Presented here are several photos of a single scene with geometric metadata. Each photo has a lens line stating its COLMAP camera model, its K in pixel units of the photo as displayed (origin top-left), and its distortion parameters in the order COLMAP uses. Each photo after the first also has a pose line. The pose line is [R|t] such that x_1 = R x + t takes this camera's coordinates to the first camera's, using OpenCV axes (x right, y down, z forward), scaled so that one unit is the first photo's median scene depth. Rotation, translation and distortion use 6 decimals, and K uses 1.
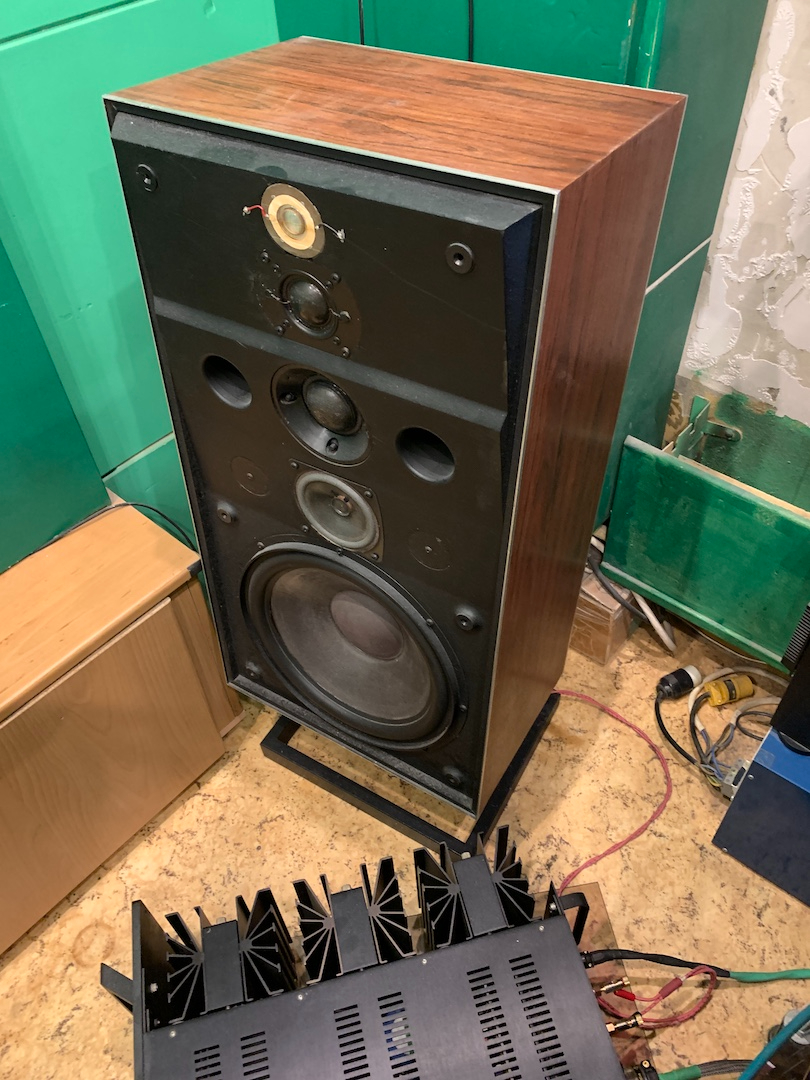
lens RADIAL K [[842.5, 0, 407.4], [0, 842.5, 539.8], [0, 0, 1]] dist [-0.001176, 0.003713]
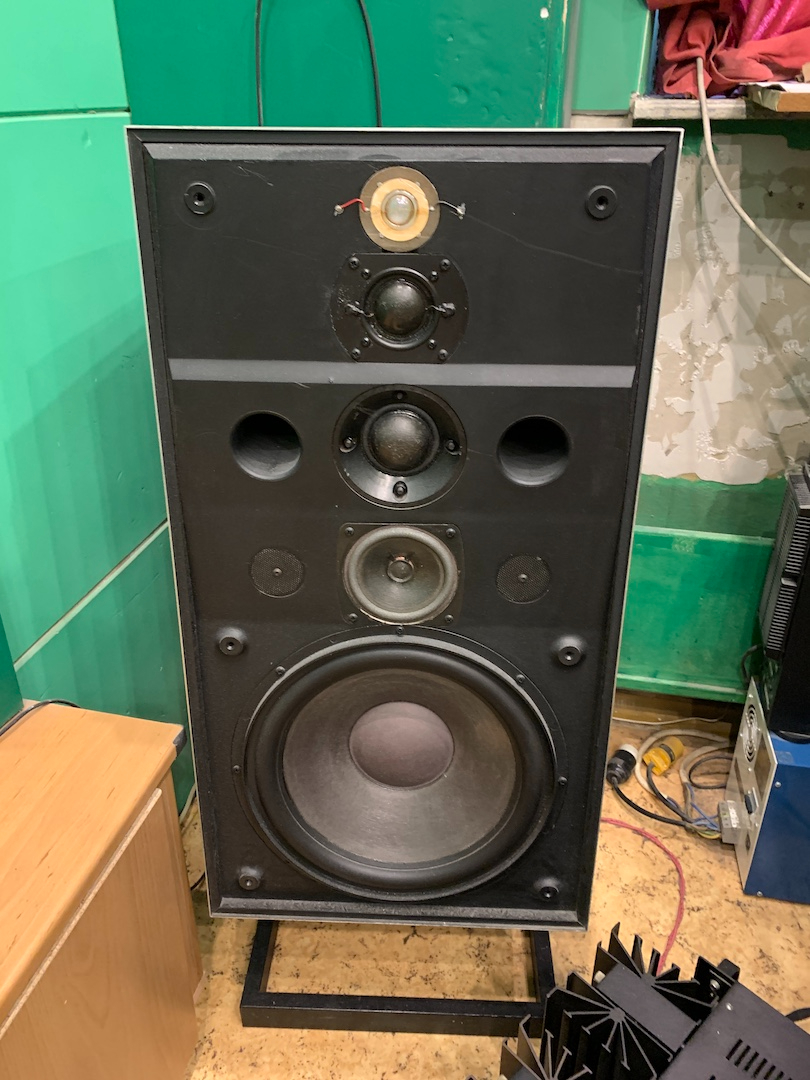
lens RADIAL K [[842.5, 0, 404.4], [0, 842.5, 537.6], [0, 0, 1]] dist [-0.001176, 0.003713]
pose [[0.874971, -0.185112, 0.447391, -0.353030], [0.323964, 0.910539, -0.256839, 0.118153], [-0.359823, 0.369665, 0.856665, 0.176319]]
